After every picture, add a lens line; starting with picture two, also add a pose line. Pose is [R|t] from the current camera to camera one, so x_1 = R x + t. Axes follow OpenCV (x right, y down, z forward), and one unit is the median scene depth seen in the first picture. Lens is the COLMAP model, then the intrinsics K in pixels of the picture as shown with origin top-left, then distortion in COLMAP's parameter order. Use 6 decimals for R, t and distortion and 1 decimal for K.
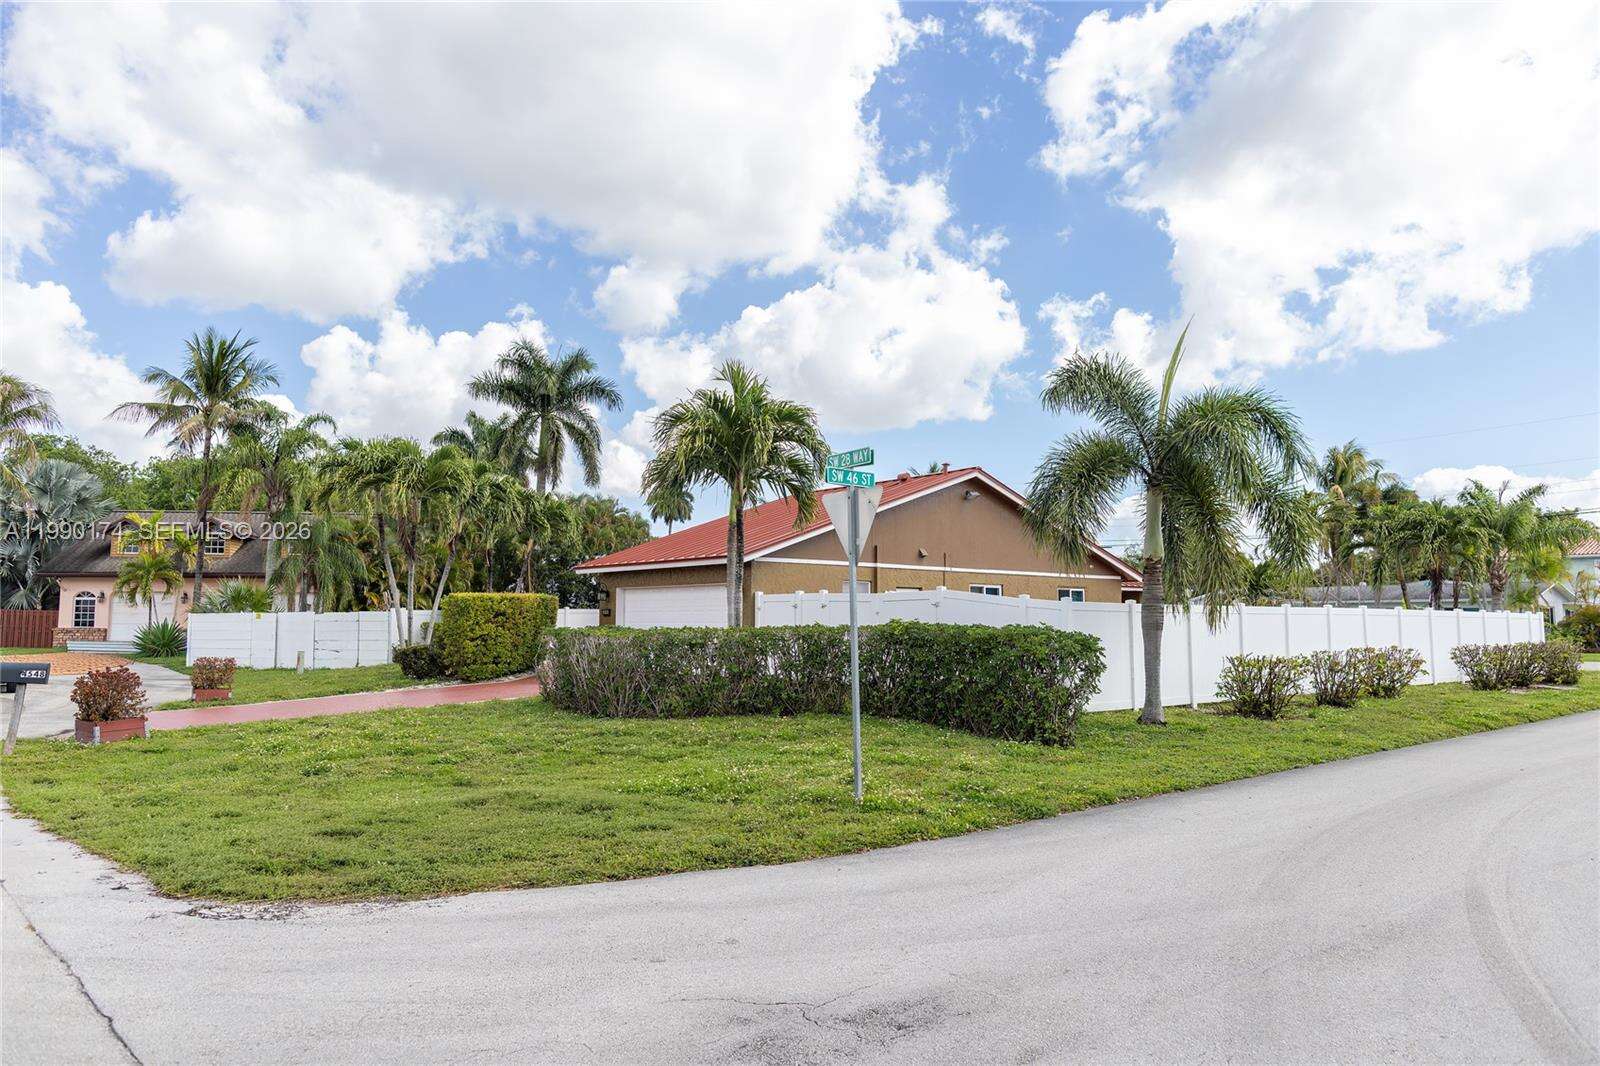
lens RADIAL K [[1079.1, 0, 796.9], [0, 1079.1, 465.8], [0, 0, 1]] dist [-0.071758, 0.000334]
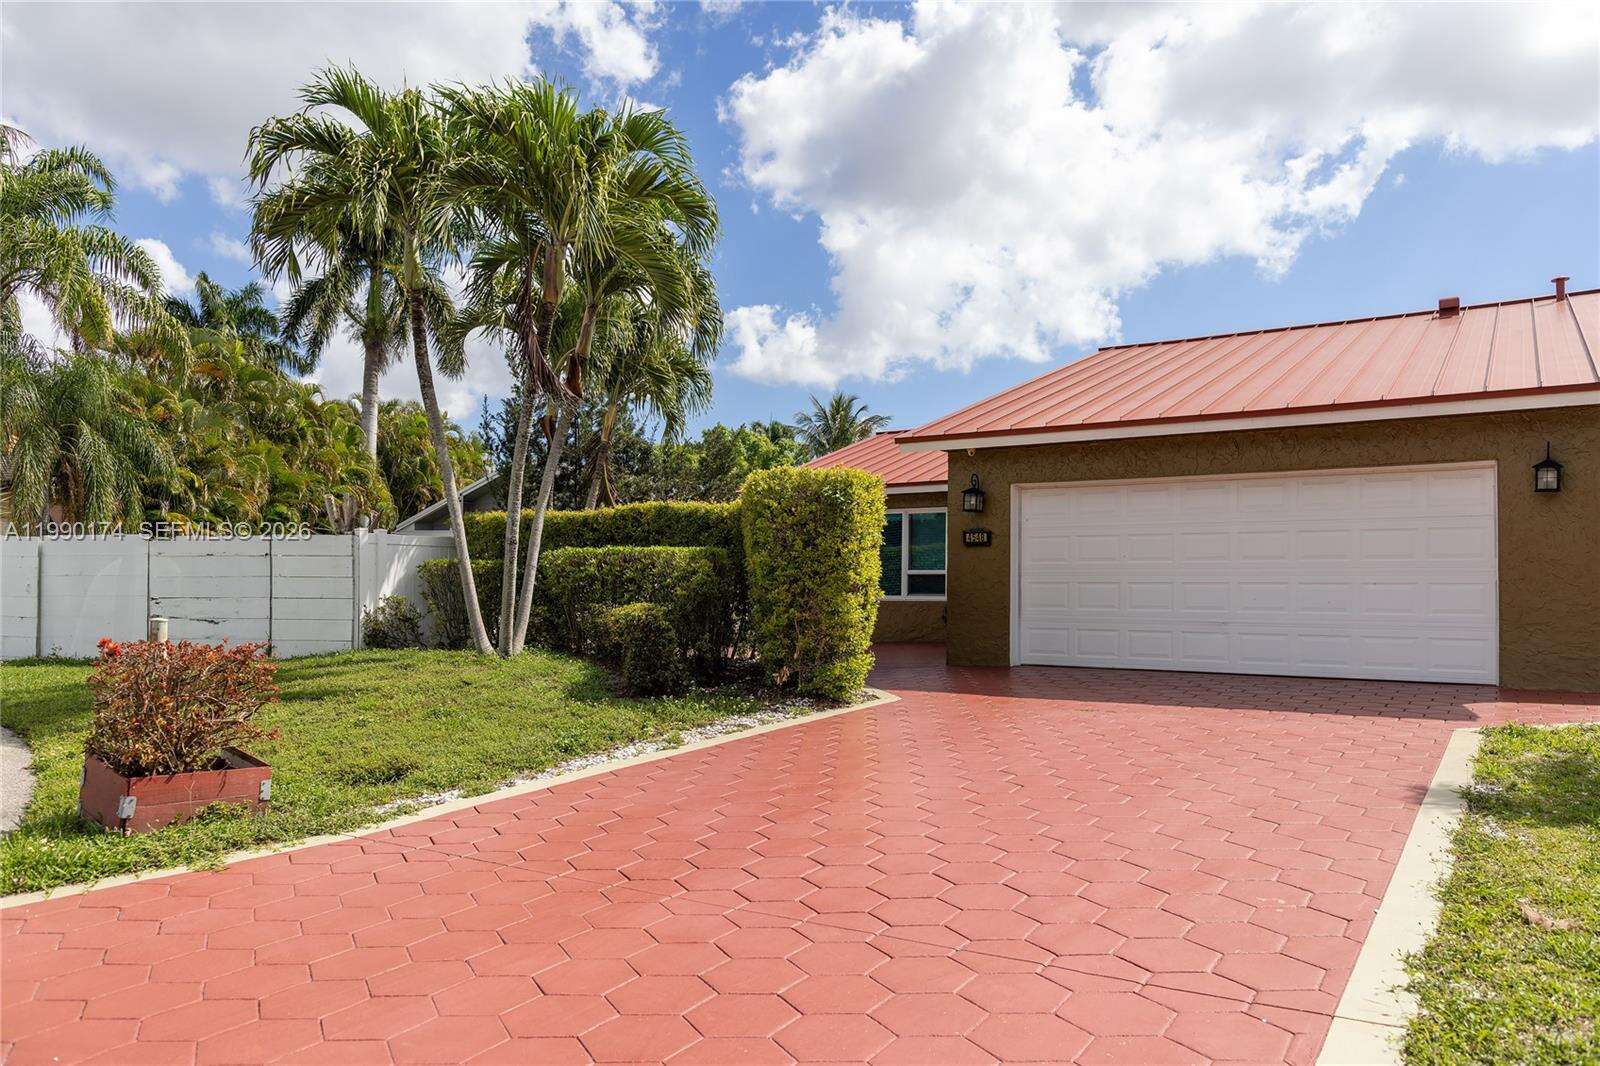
lens RADIAL K [[1143.0, 0, 802.3], [0, 1143.0, 574.4], [0, 0, 1]] dist [0.007788, 0.001845]
pose [[0.960553, 0.017743, 0.277529, -0.259565], [-0.052466, 0.991603, 0.118197, 0.066194], [-0.273102, -0.128096, 0.953419, 0.372780]]
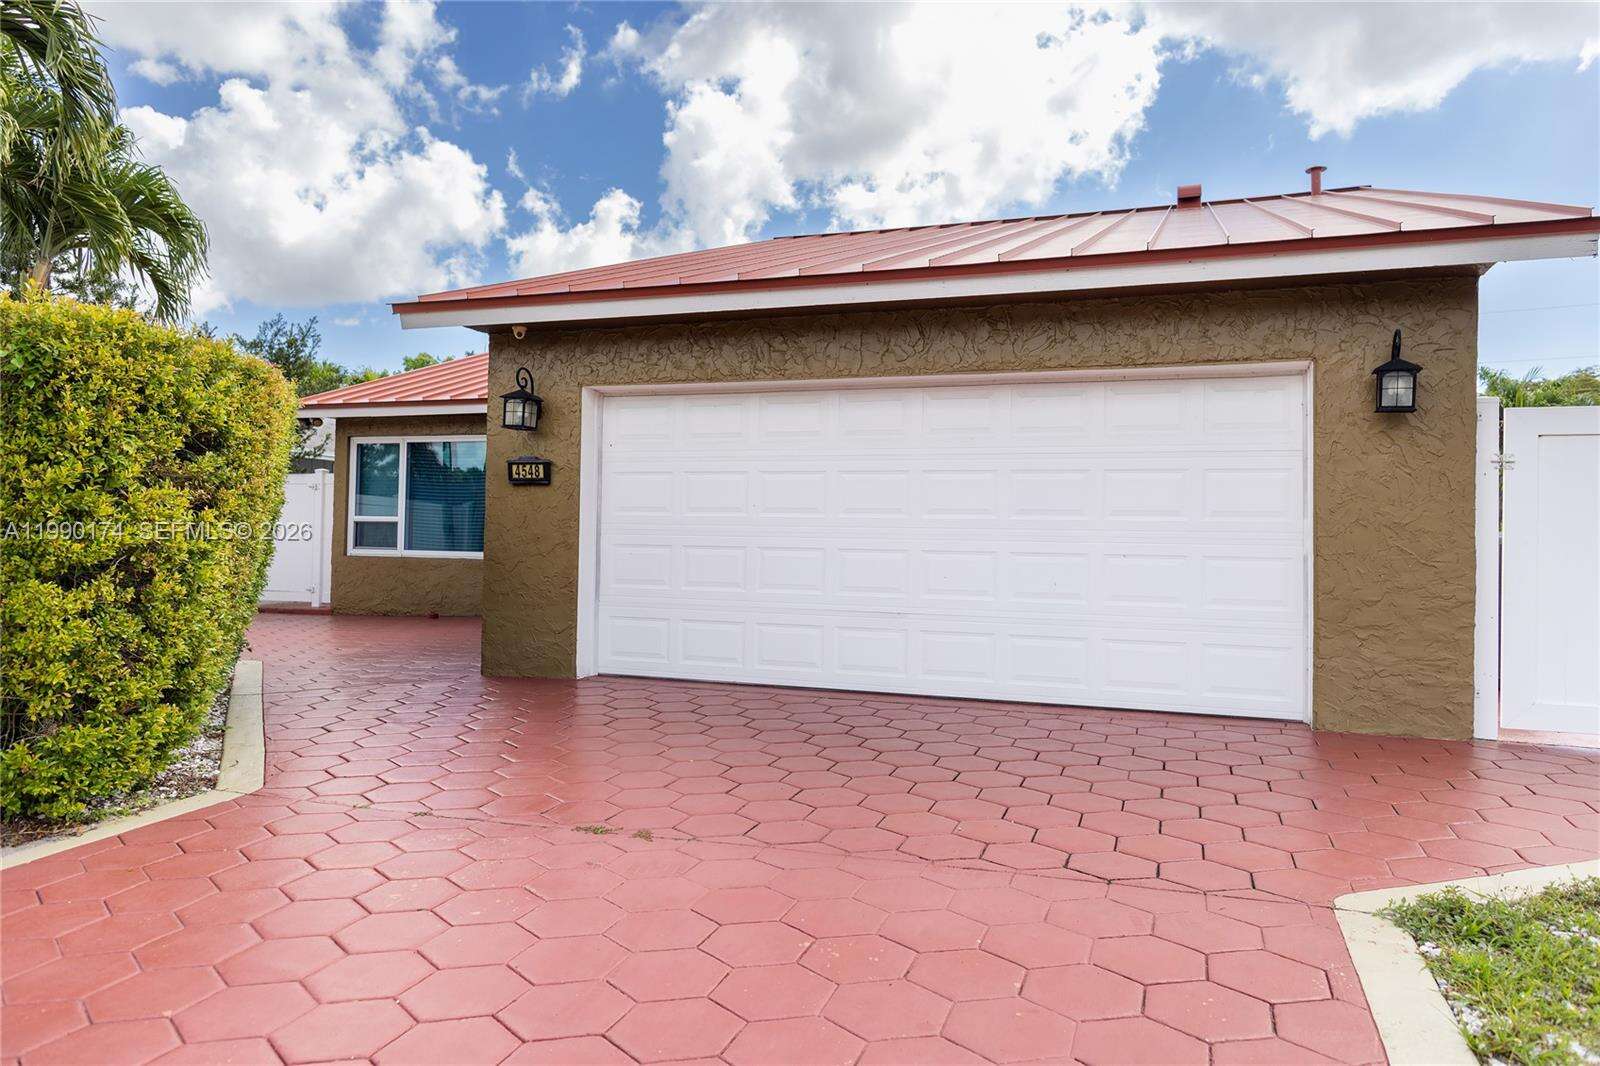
lens RADIAL K [[1088.3, 0, 798.9], [0, 1088.3, 514.1], [0, 0, 1]] dist [0.012733, 0.000415]
pose [[0.868894, 0.031188, 0.494016, -0.173982], [-0.091761, 0.990864, 0.098838, 0.075794], [-0.486420, -0.131211, 0.863817, 0.481293]]
